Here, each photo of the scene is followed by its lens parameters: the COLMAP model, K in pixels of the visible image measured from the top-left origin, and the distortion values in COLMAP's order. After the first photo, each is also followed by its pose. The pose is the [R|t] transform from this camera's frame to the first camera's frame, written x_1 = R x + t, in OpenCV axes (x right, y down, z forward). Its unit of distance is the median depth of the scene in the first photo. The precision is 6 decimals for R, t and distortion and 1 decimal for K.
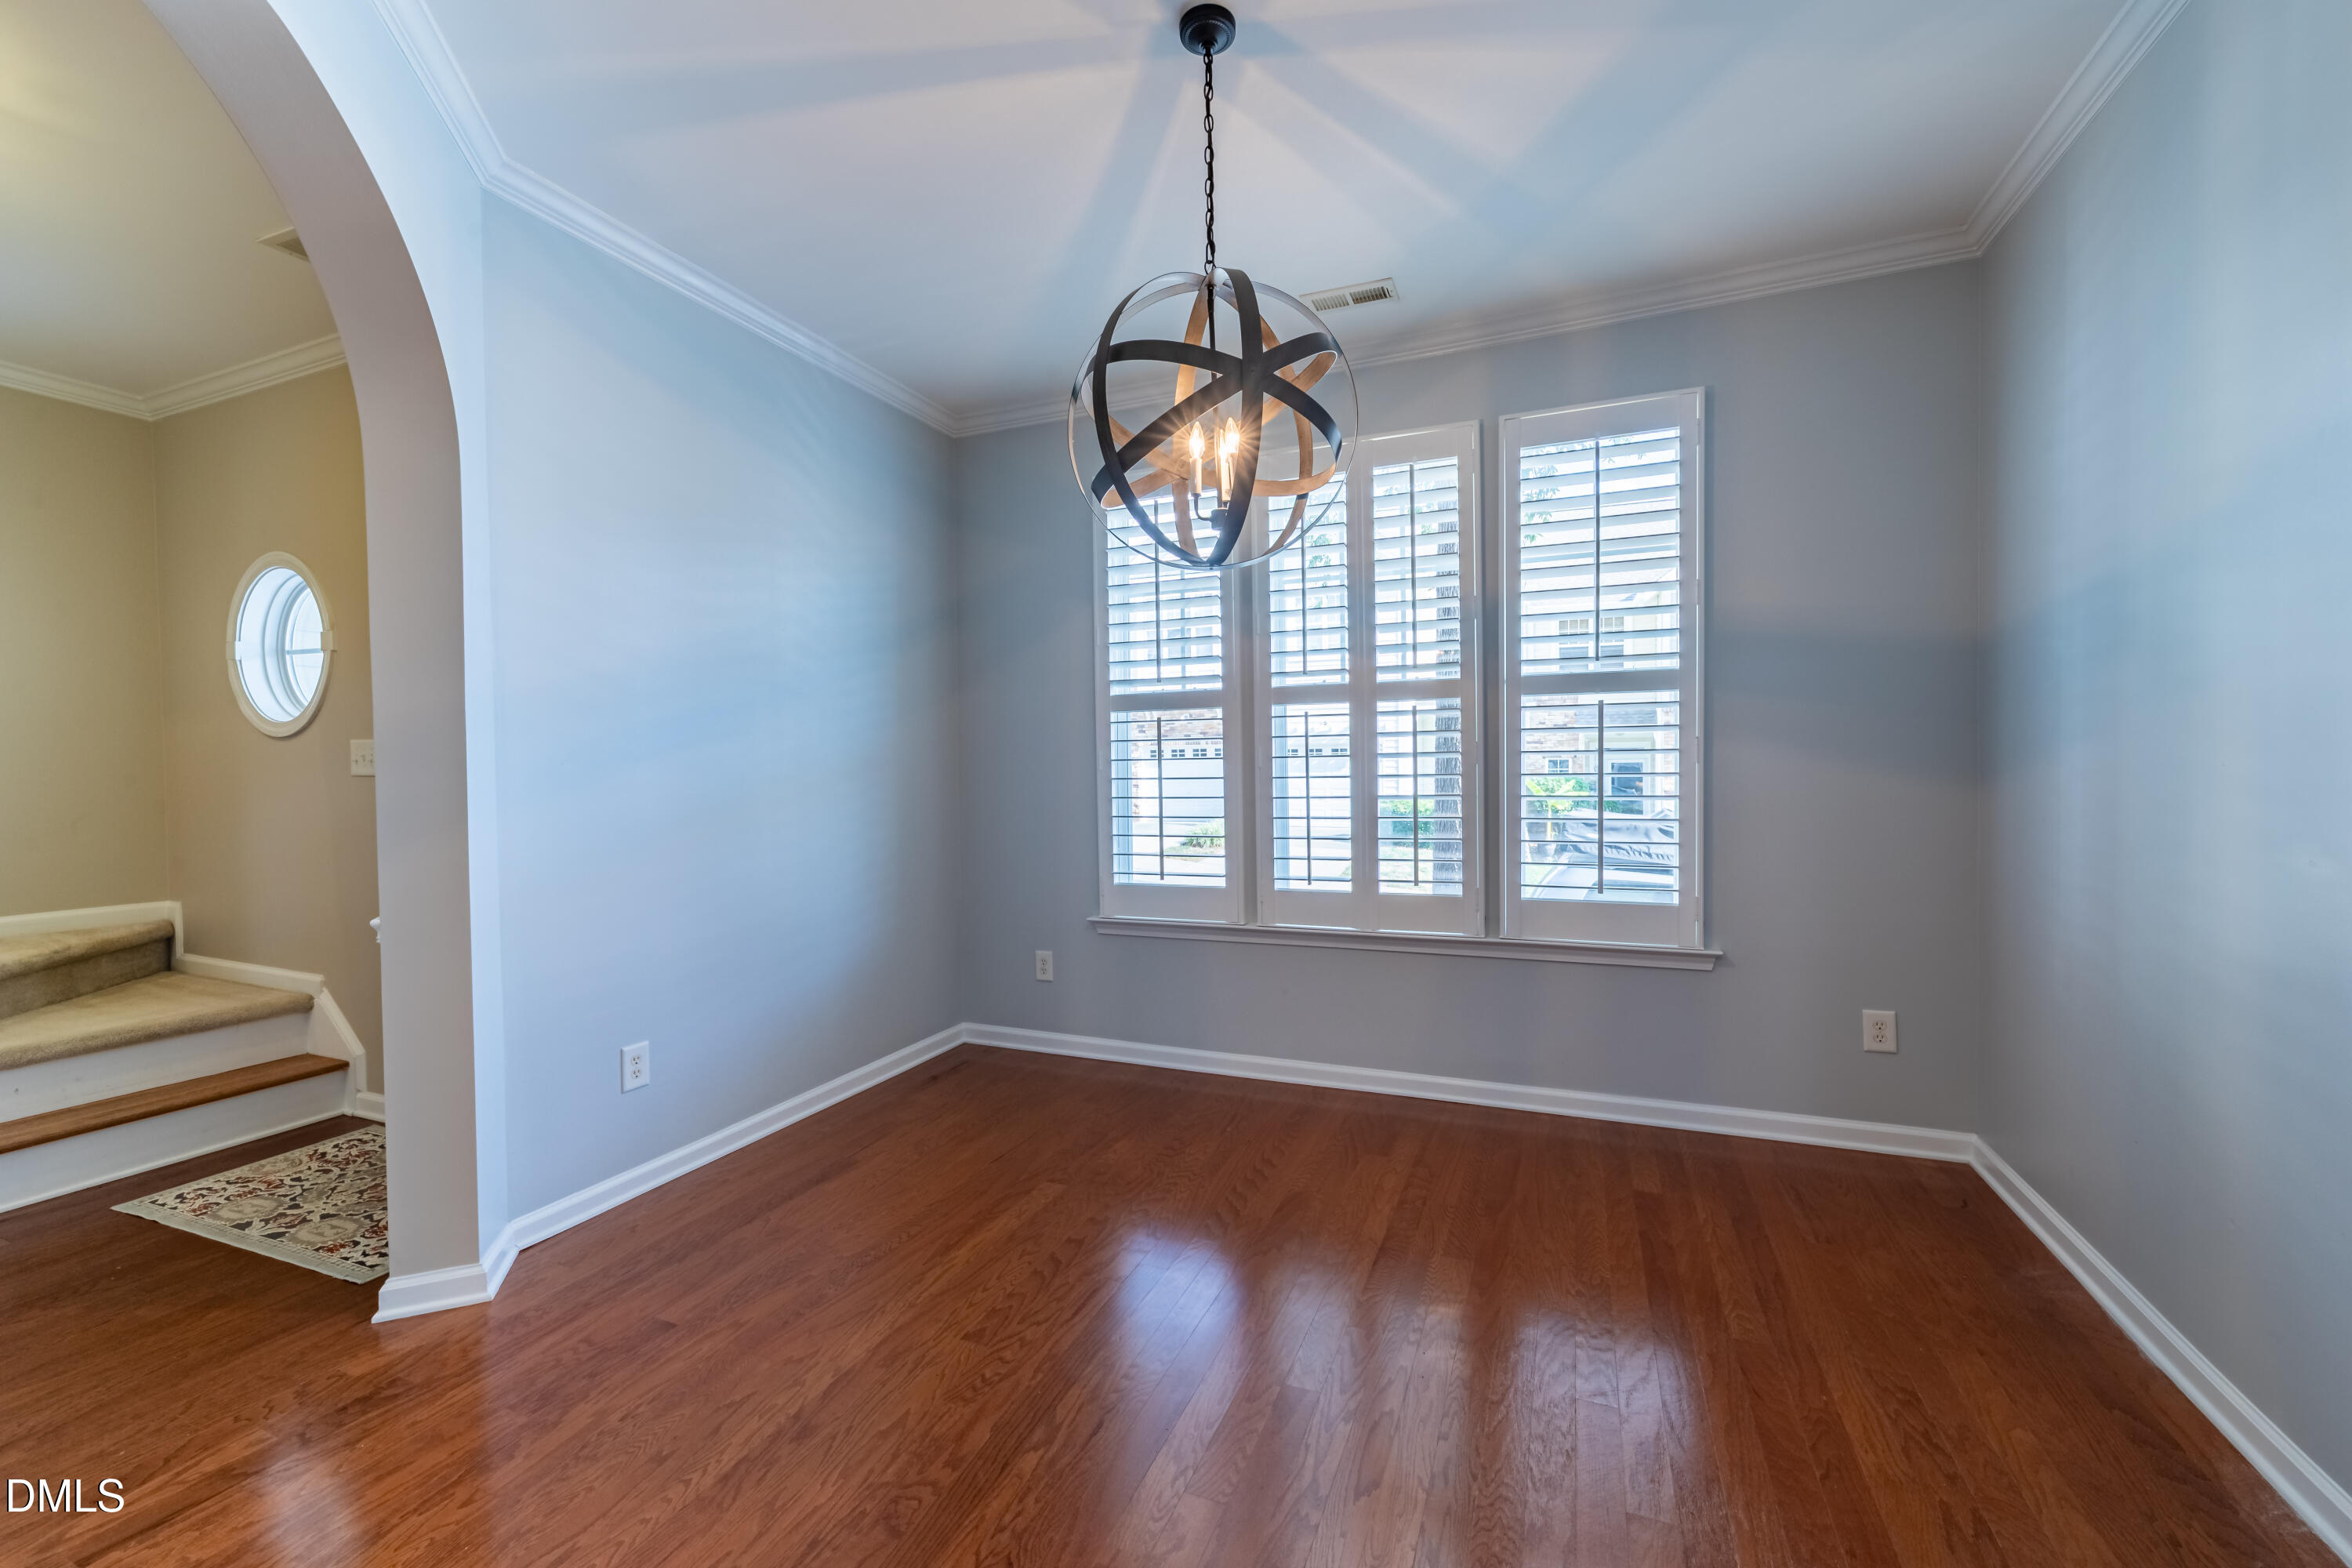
lens RADIAL K [[949.4, 0, 1181.3], [0, 949.4, 787.4], [0, 0, 1]] dist [0.002039, -0.001847]
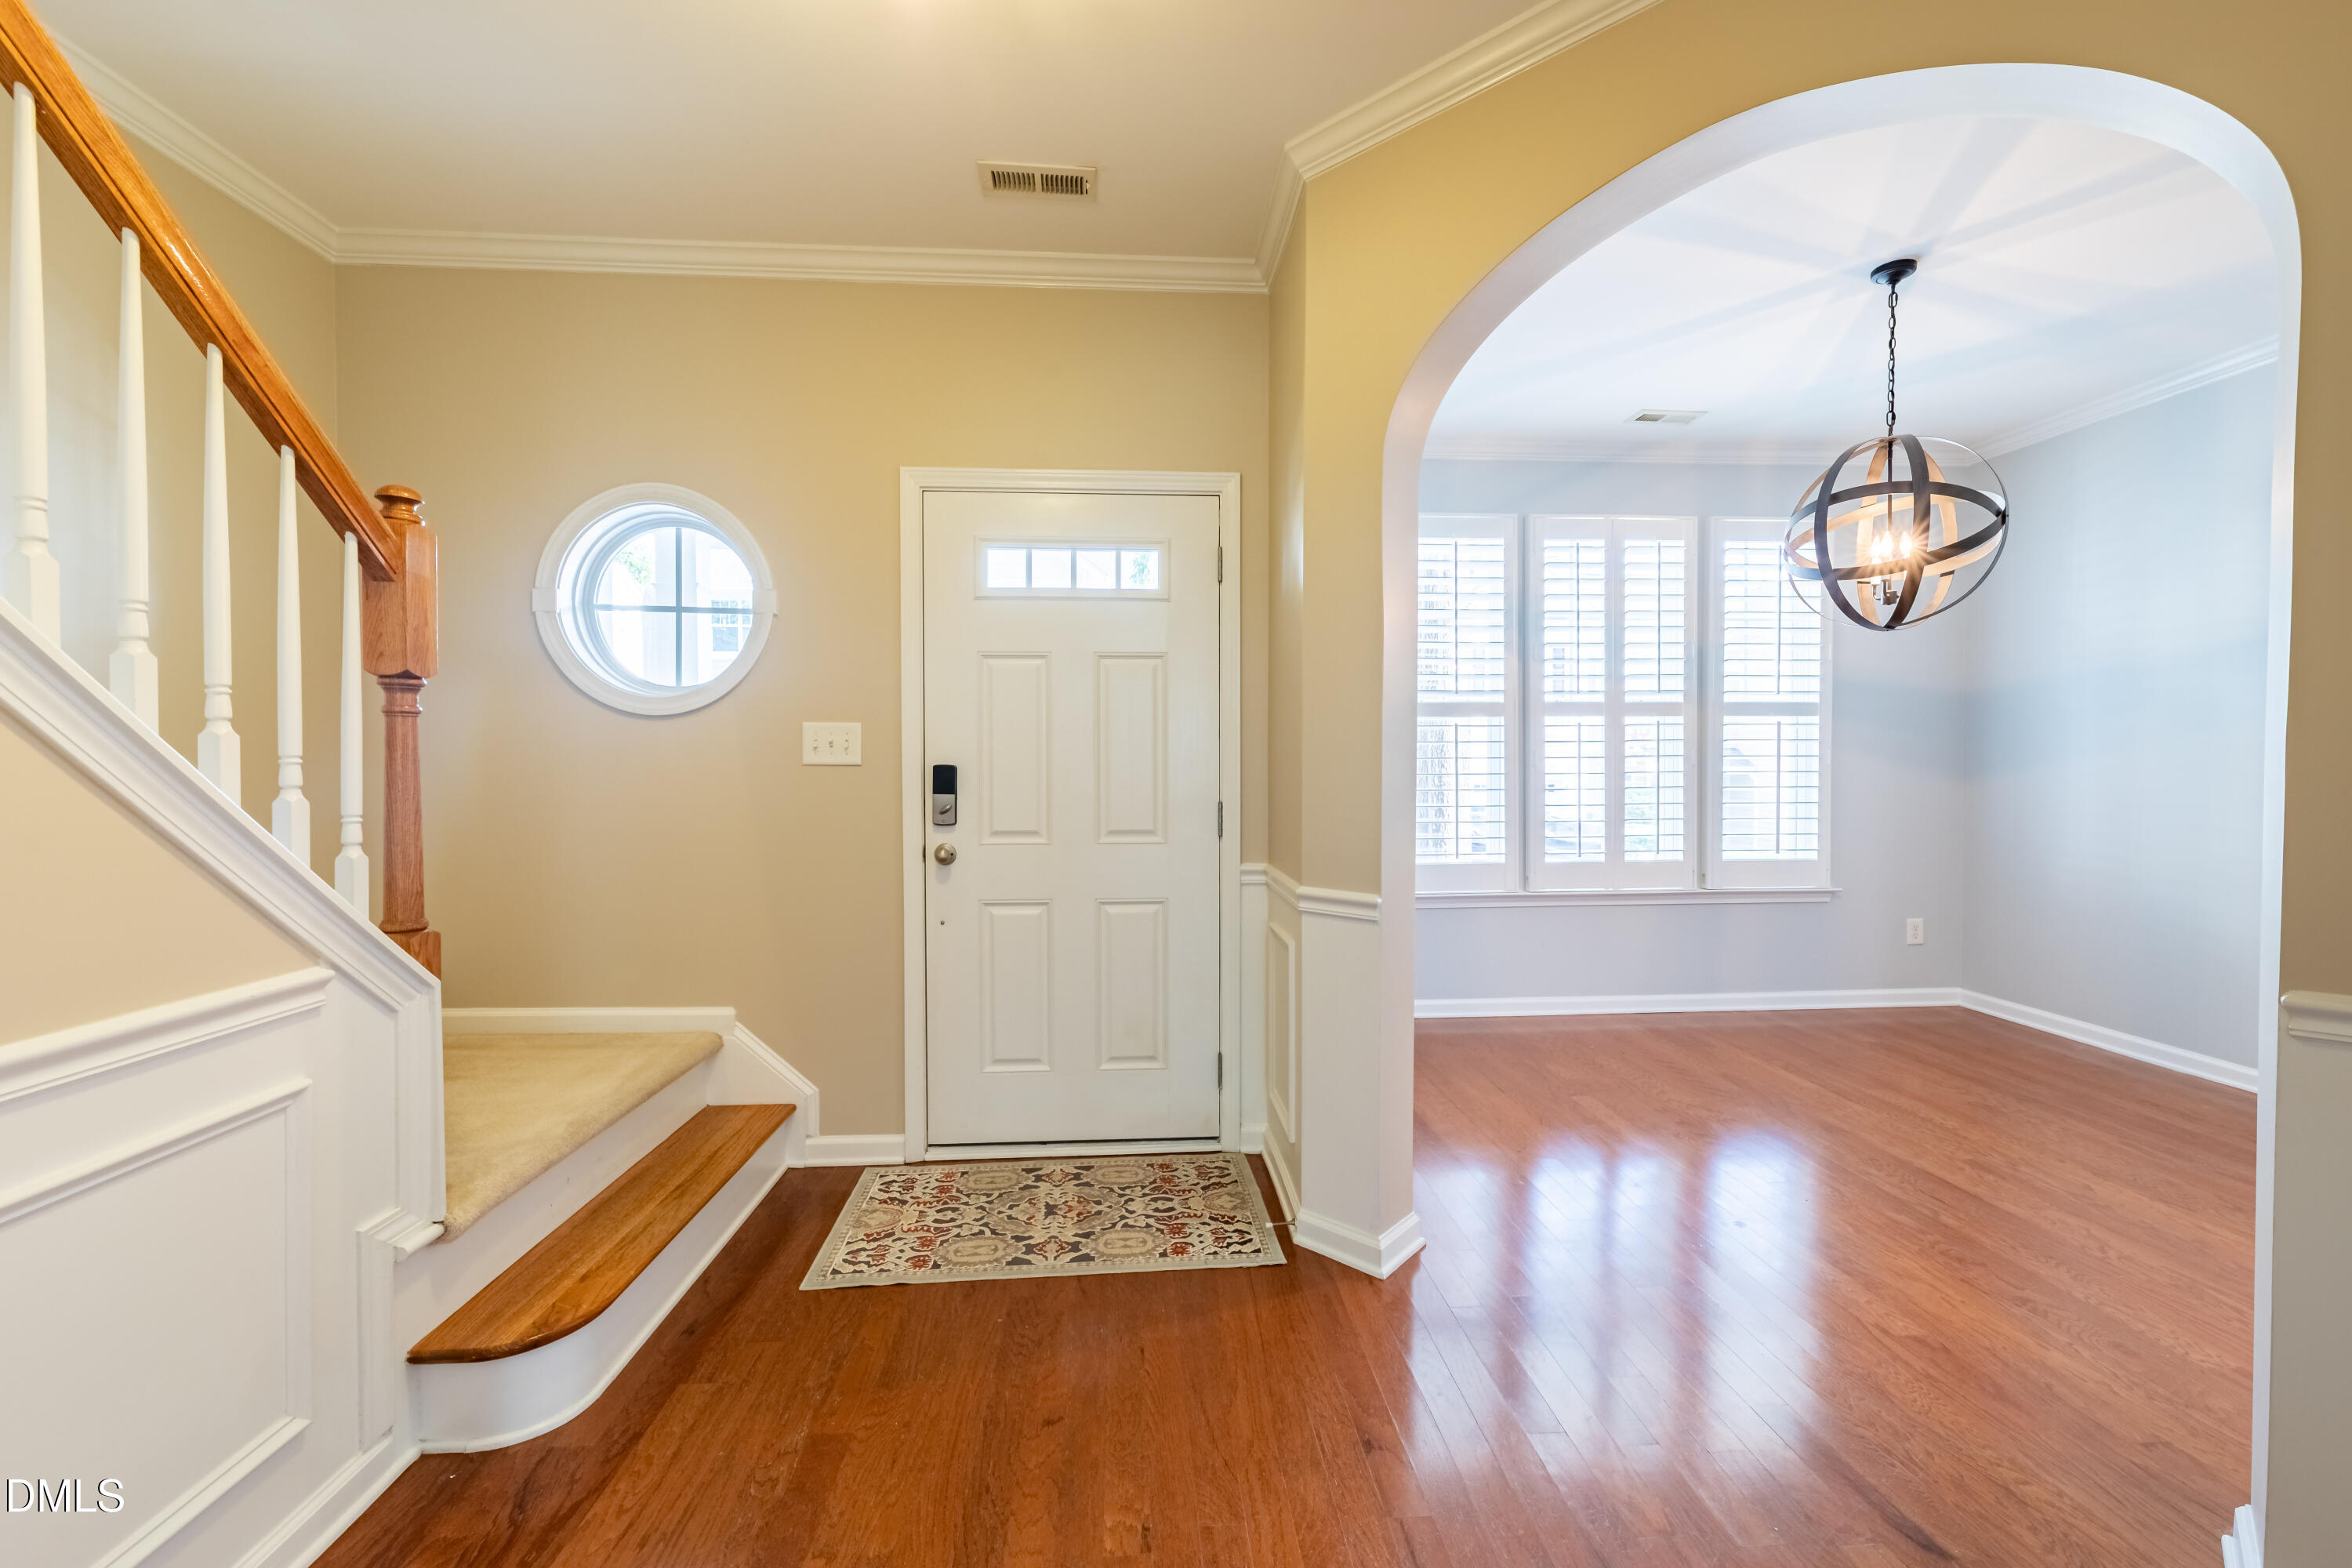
lens RADIAL K [[949.4, 0, 1181.3], [0, 949.4, 787.4], [0, 0, 1]] dist [0.002039, -0.001847]
pose [[0.894476, 0.000337, 0.447117, -0.995583], [0.005162, 0.999925, -0.011080, 0.021133], [-0.447087, 0.012219, 0.894407, 0.101069]]
